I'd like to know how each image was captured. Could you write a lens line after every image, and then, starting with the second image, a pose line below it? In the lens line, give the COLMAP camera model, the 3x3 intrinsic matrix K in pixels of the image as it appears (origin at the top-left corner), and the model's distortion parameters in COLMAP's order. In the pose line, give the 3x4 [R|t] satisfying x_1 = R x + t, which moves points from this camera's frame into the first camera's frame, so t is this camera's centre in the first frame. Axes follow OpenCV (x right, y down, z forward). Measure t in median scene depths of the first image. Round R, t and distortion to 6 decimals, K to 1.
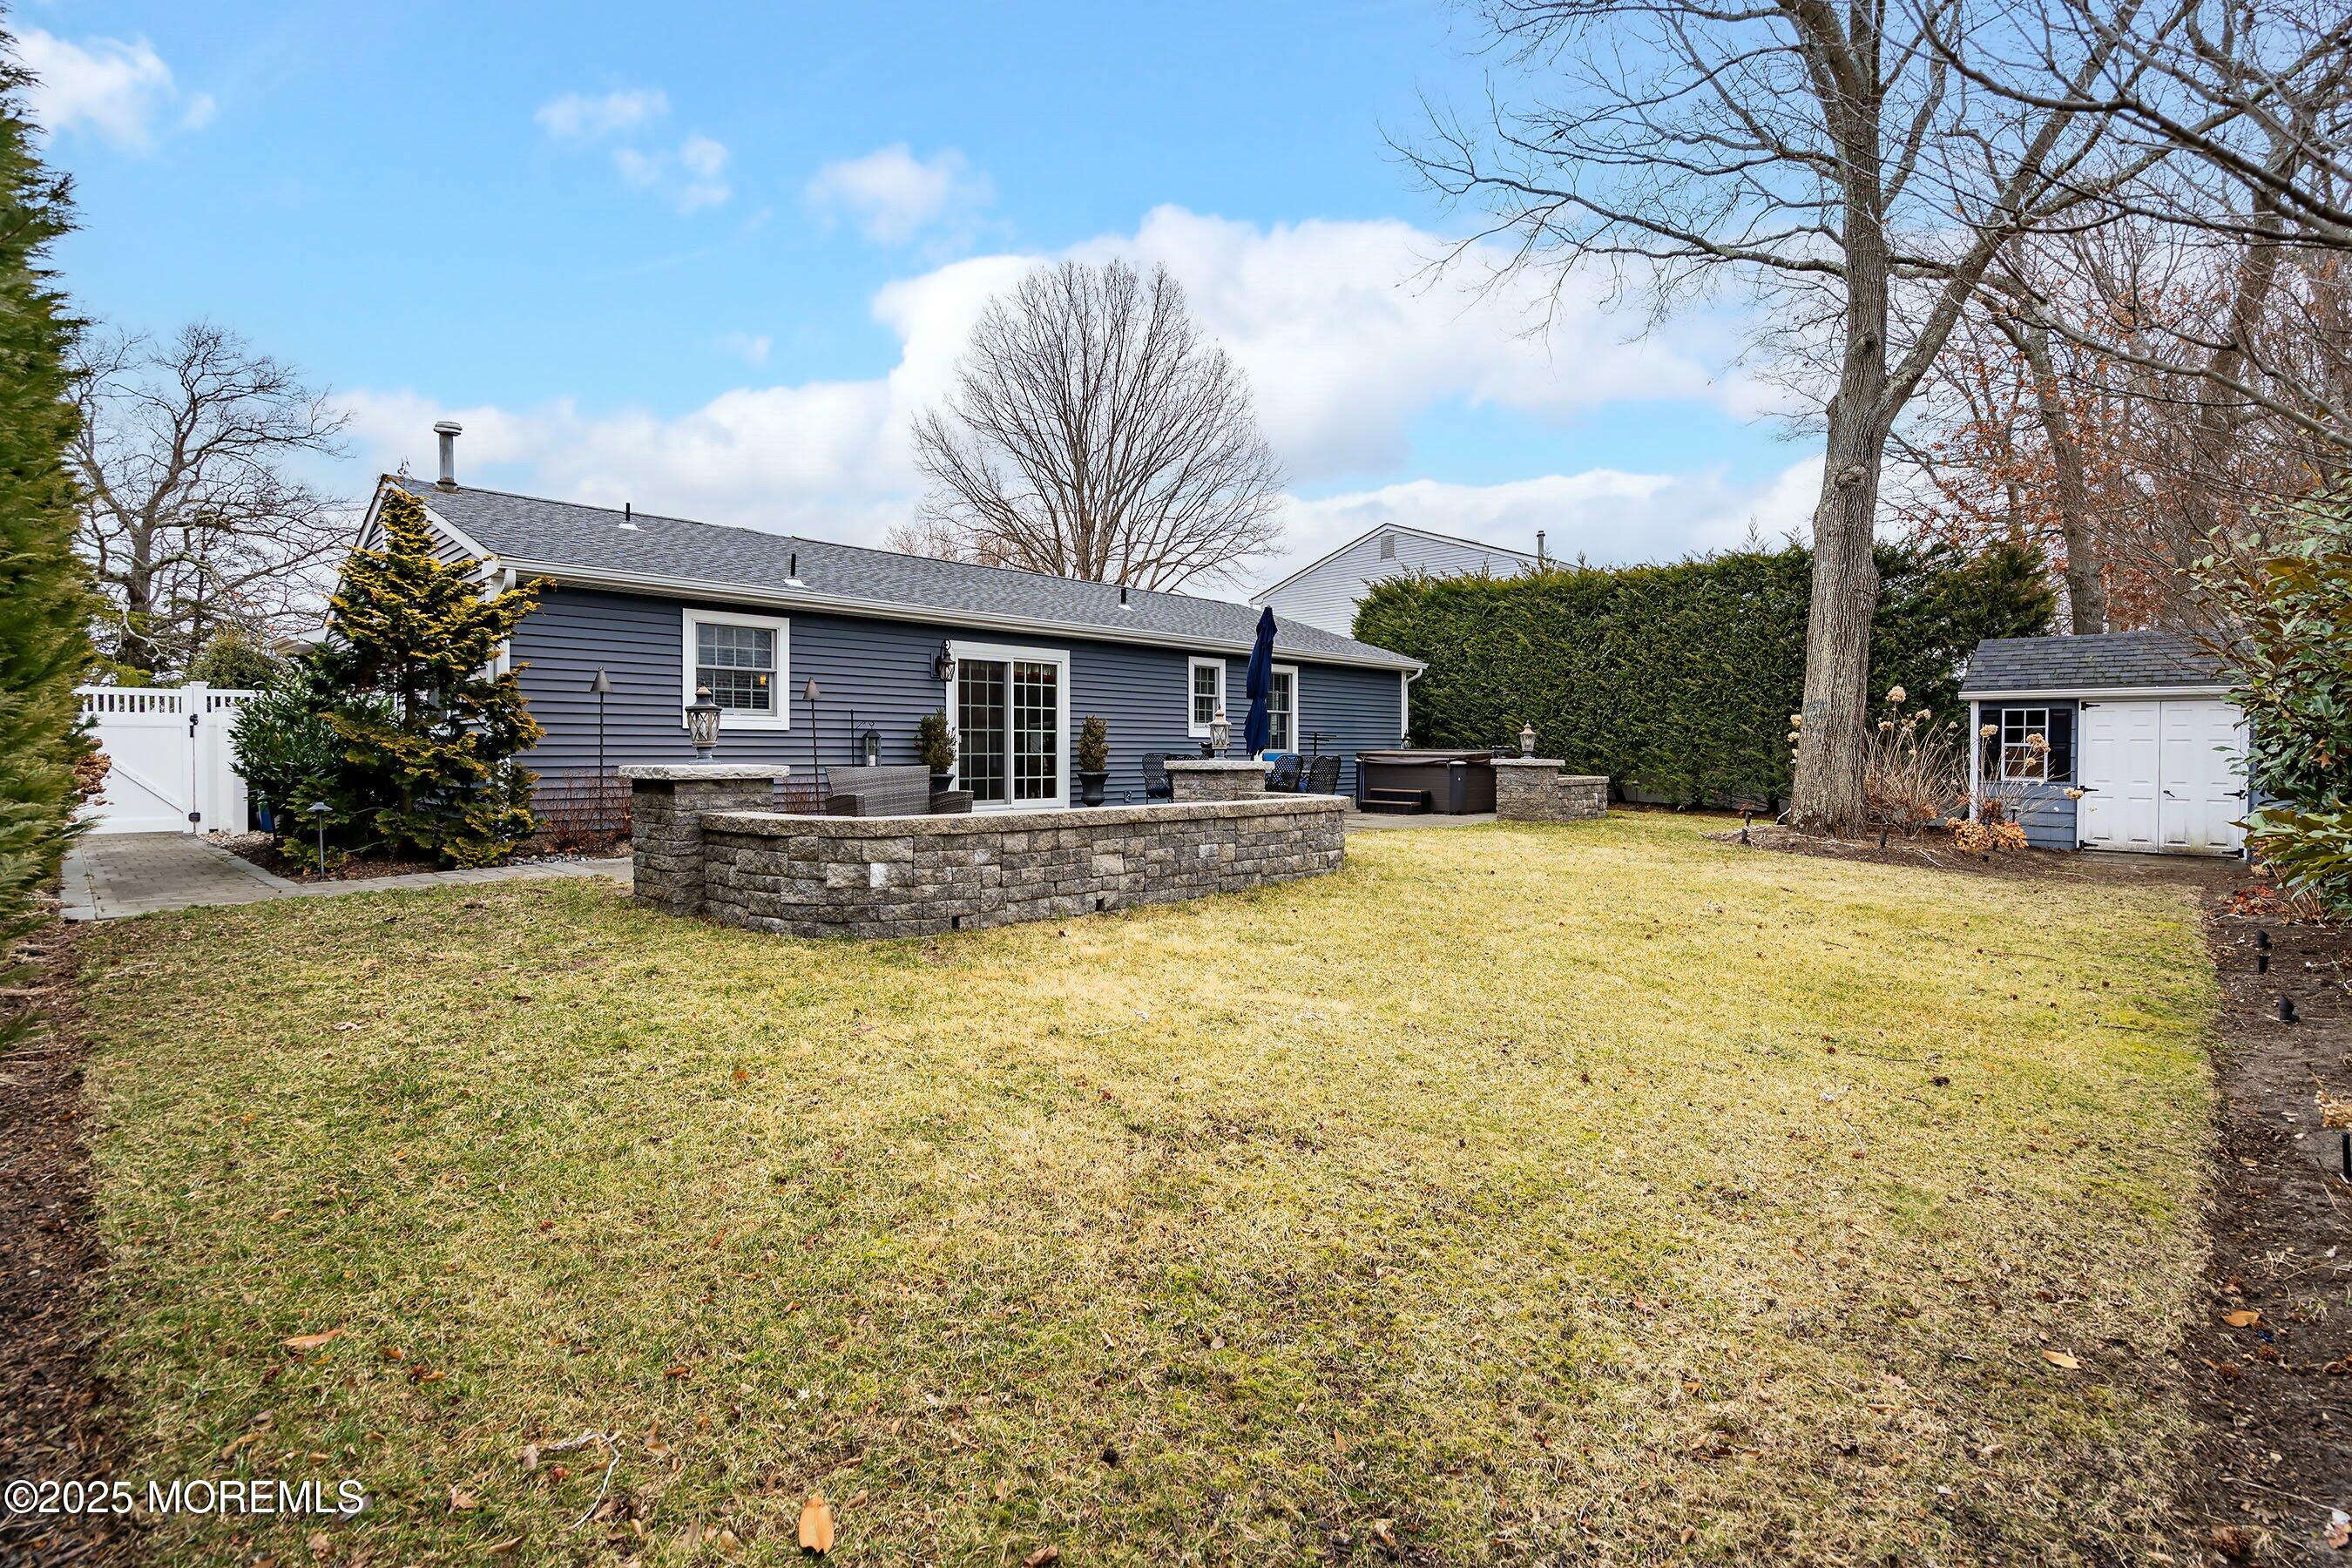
lens RADIAL K [[1057.7, 0, 1176.5], [0, 1057.7, 764.0], [0, 0, 1]] dist [-0.000539, 0.000511]
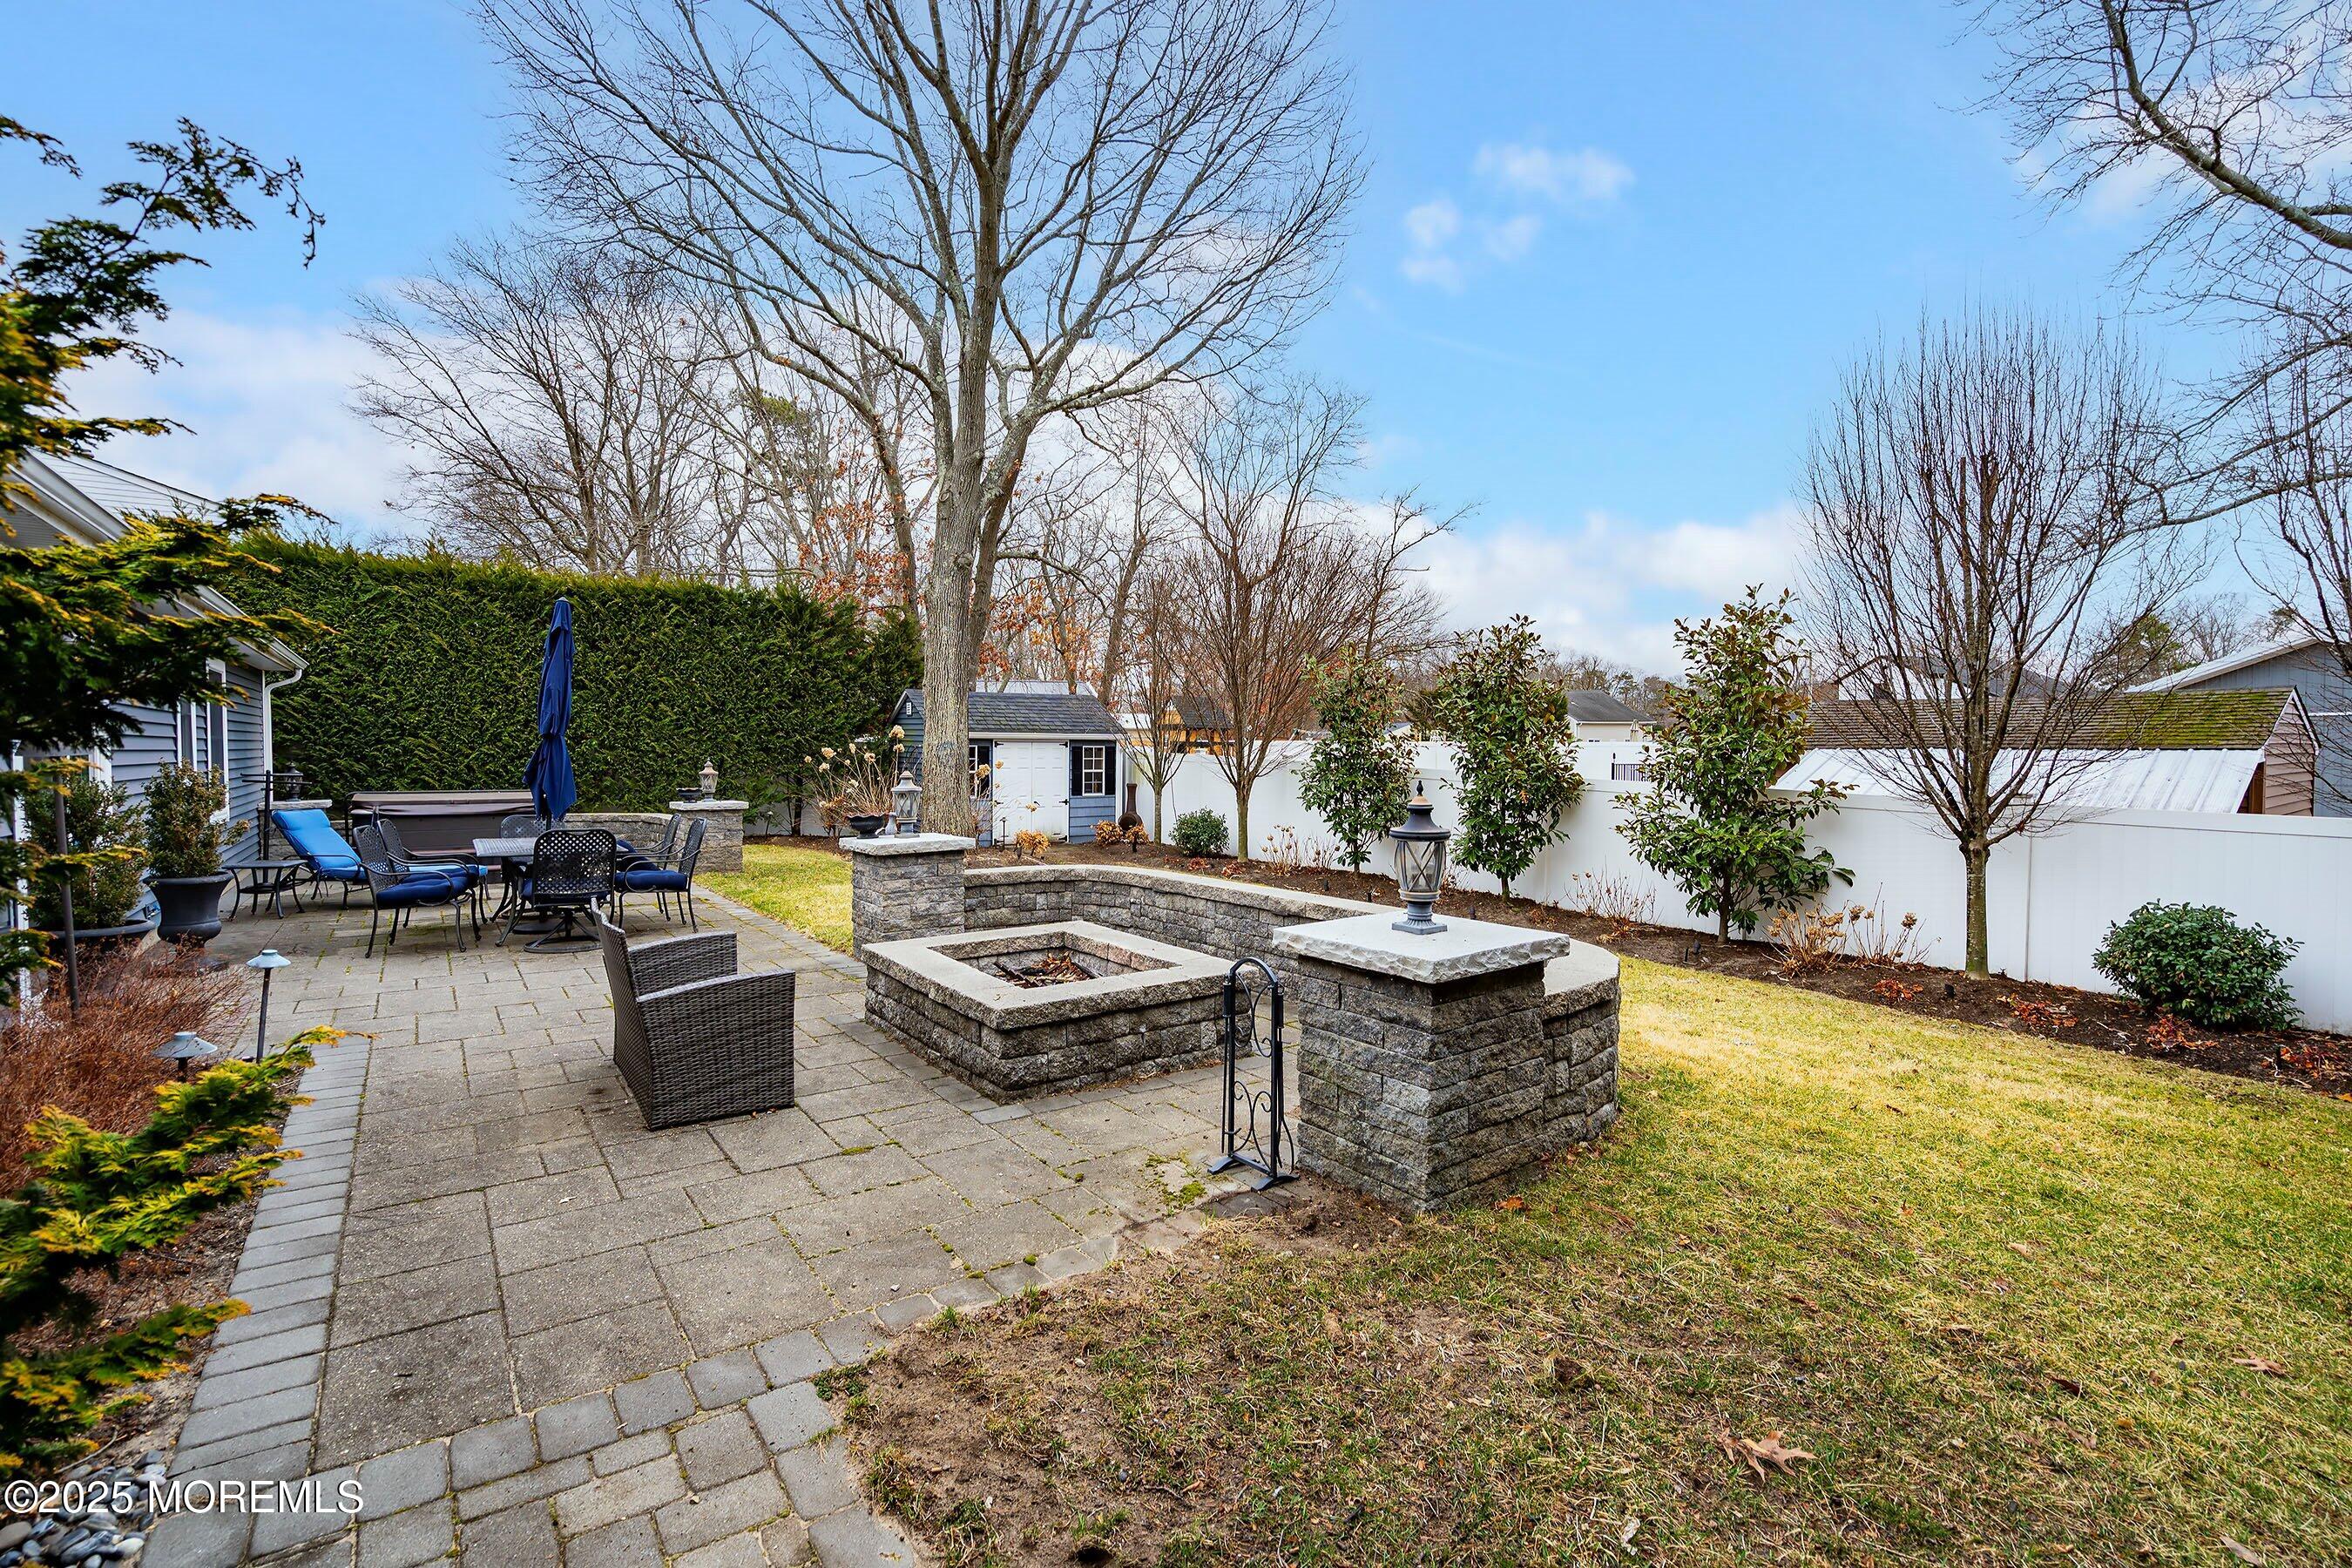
lens RADIAL K [[1057.7, 0, 1176.5], [0, 1057.7, 764.0], [0, 0, 1]] dist [-0.000539, 0.000511]
pose [[0.206507, -0.017186, 0.978294, -0.475466], [0.016689, 0.999762, 0.014040, -0.044667], [-0.978303, 0.013427, 0.206744, 0.468608]]
